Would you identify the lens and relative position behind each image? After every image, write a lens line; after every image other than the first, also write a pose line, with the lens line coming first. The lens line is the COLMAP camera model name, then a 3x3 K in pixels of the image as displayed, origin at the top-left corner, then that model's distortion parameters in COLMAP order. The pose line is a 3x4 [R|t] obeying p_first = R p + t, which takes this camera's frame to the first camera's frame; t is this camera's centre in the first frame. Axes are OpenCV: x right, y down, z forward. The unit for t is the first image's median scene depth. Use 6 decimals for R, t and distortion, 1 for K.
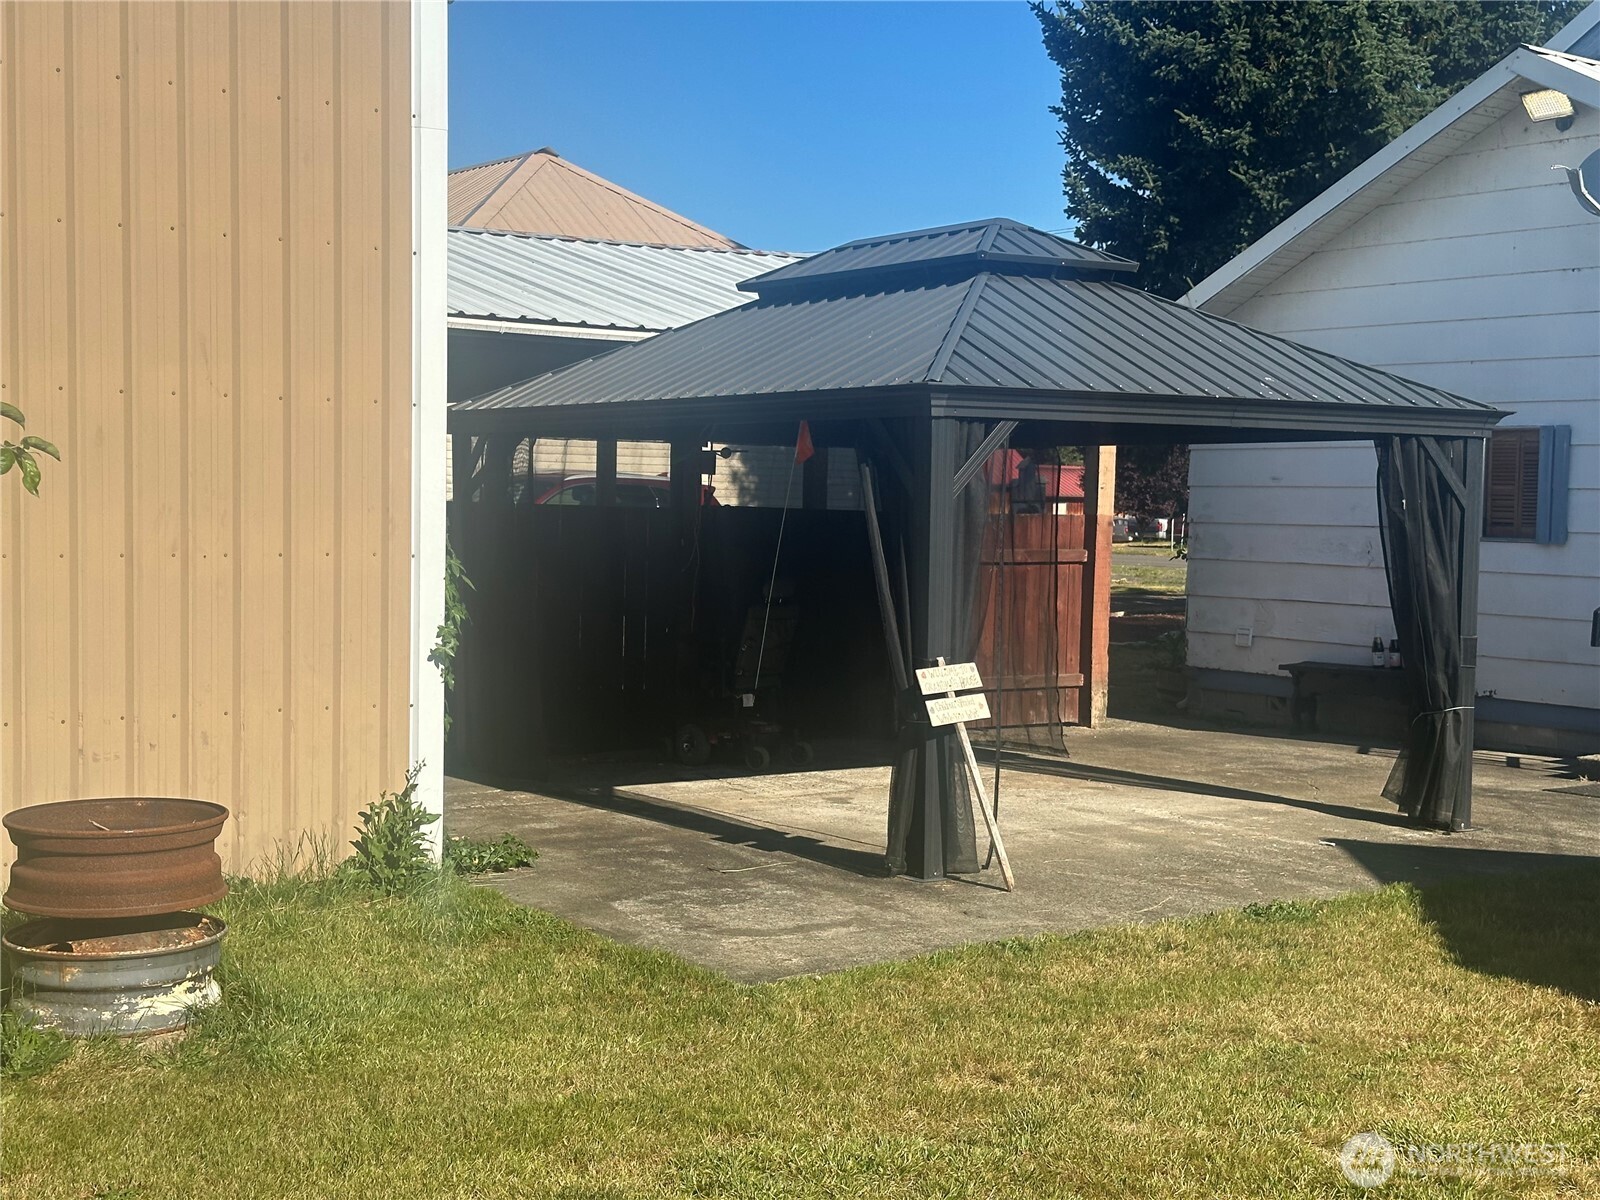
lens RADIAL K [[2217.6, 0, 791.7], [0, 2217.6, 612.7], [0, 0, 1]] dist [0.119006, 0.000000]
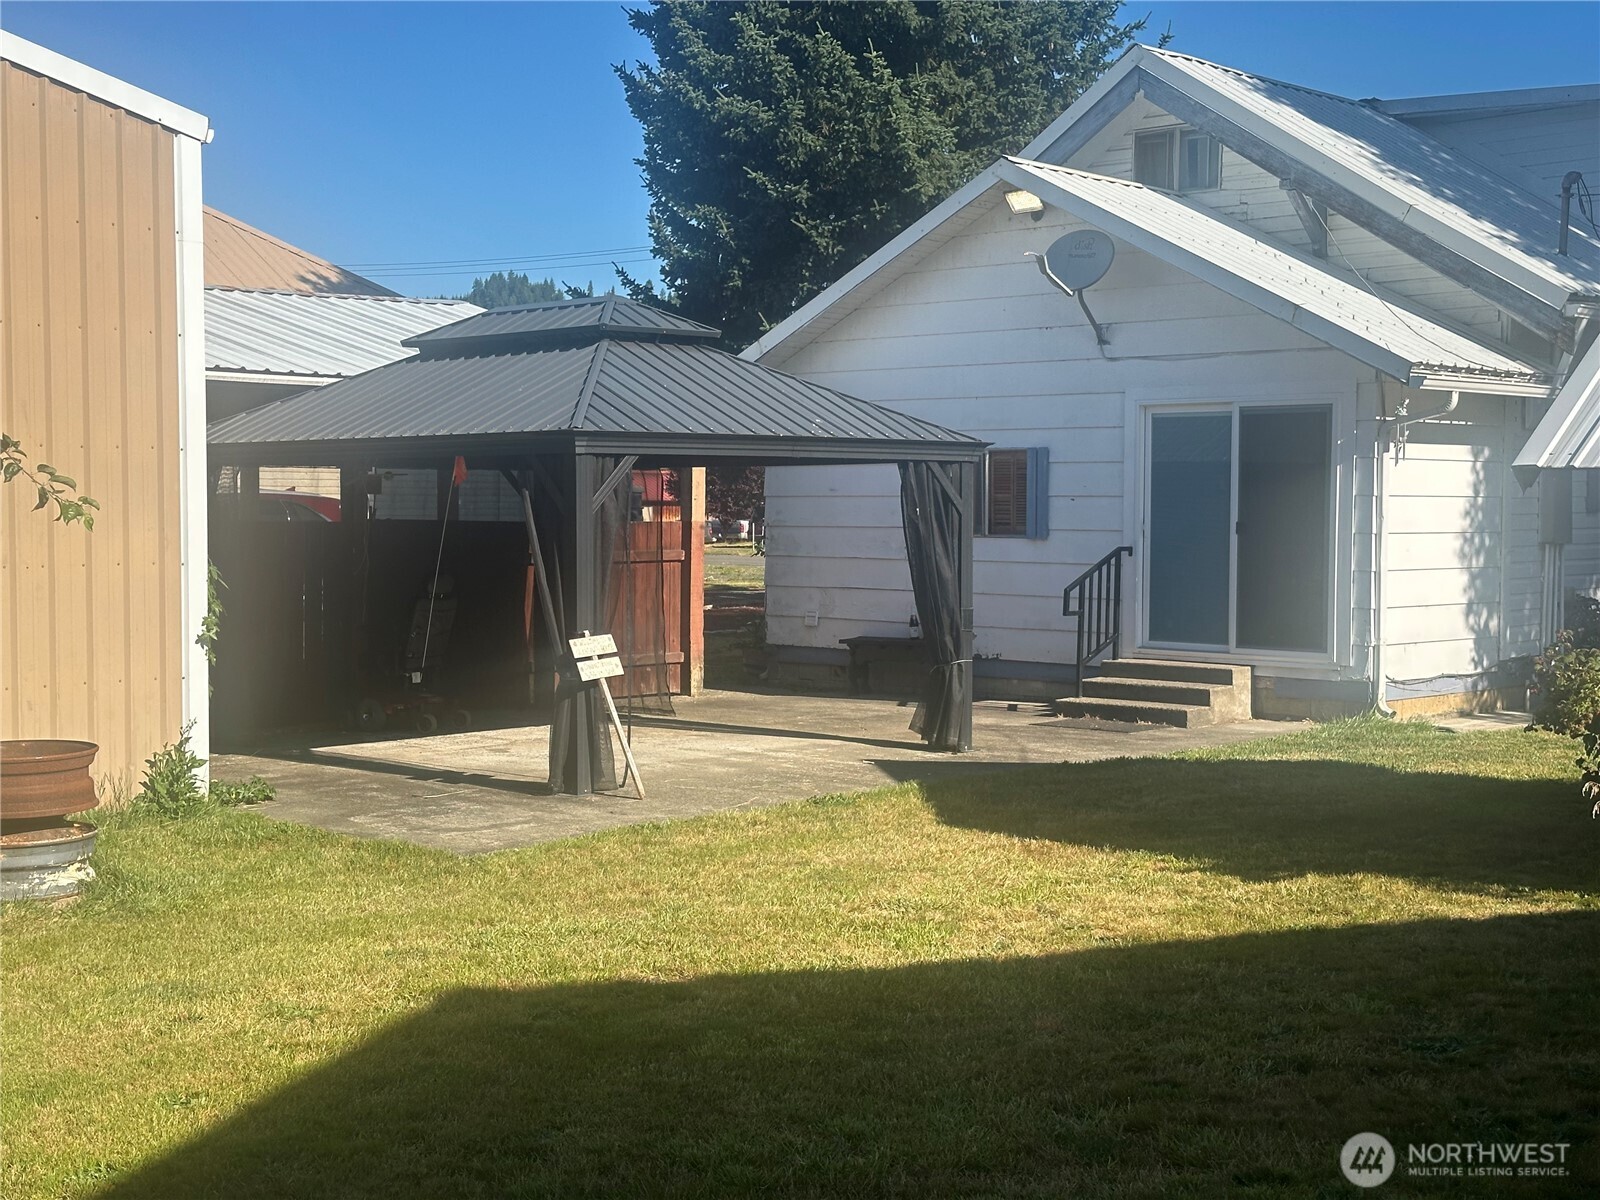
lens RADIAL K [[2217.6, 0, 795.9], [0, 2217.6, 592.3], [0, 0, 1]] dist [0.119006, 0.000000]
pose [[0.982135, -0.023789, 0.186667, -0.050960], [0.025783, 0.999633, -0.008264, 0.009563], [-0.186402, 0.012929, 0.982388, -0.304507]]
